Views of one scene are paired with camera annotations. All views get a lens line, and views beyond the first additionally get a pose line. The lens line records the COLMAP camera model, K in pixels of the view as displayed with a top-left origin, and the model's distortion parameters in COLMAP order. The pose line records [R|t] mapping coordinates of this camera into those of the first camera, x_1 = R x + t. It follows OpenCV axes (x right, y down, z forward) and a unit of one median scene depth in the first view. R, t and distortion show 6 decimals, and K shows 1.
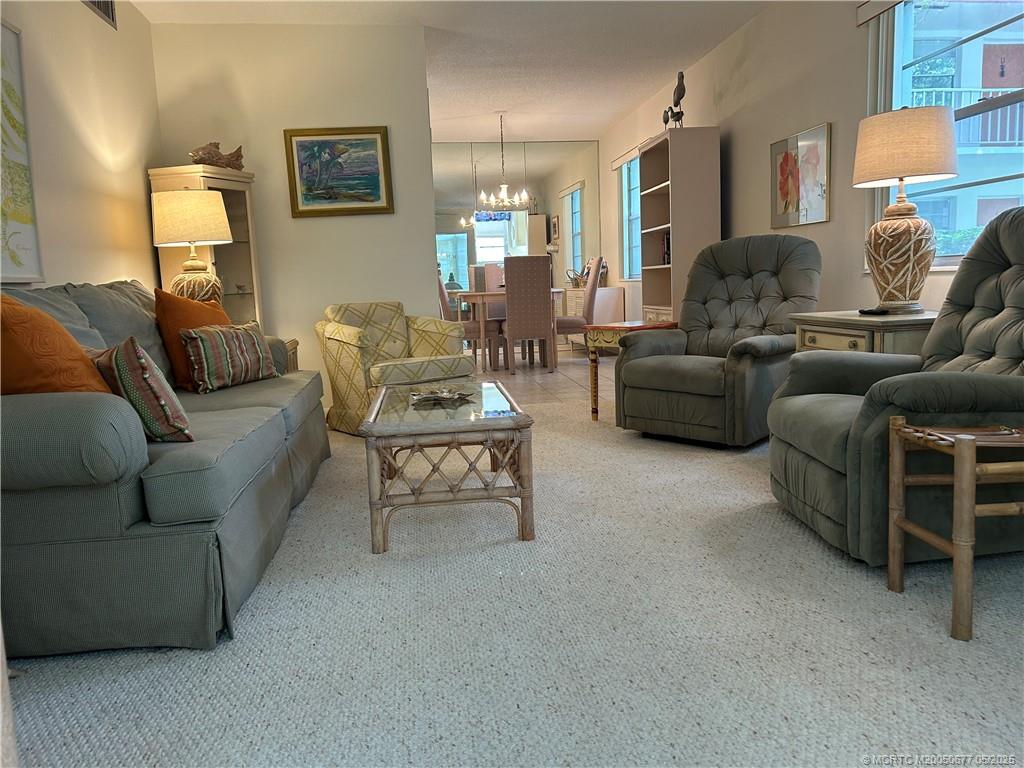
lens RADIAL K [[768.1, 0, 512.0], [0, 768.1, 384.0], [0, 0, 1]] dist [0.047033, -0.088512]
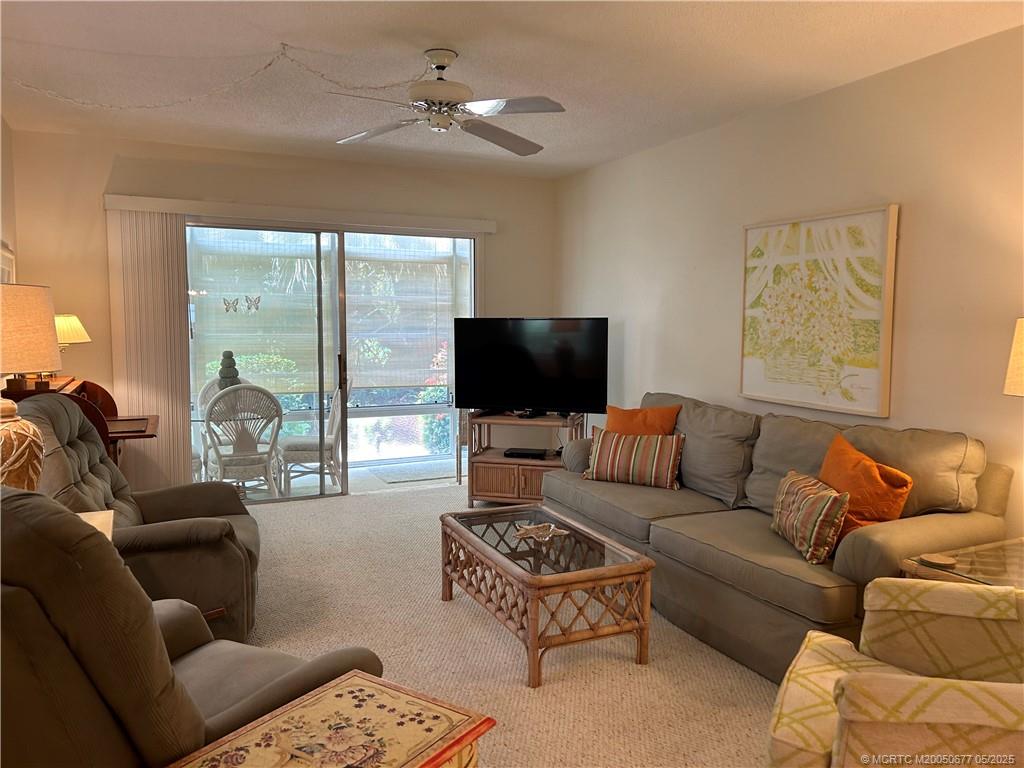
lens RADIAL K [[768.1, 0, 512.0], [0, 768.1, 384.0], [0, 0, 1]] dist [0.047033, -0.088512]
pose [[-0.949140, 0.062328, -0.308623, 0.293556], [-0.009714, 0.973947, 0.226569, -0.471881], [0.314704, 0.218044, -0.923806, 2.030524]]
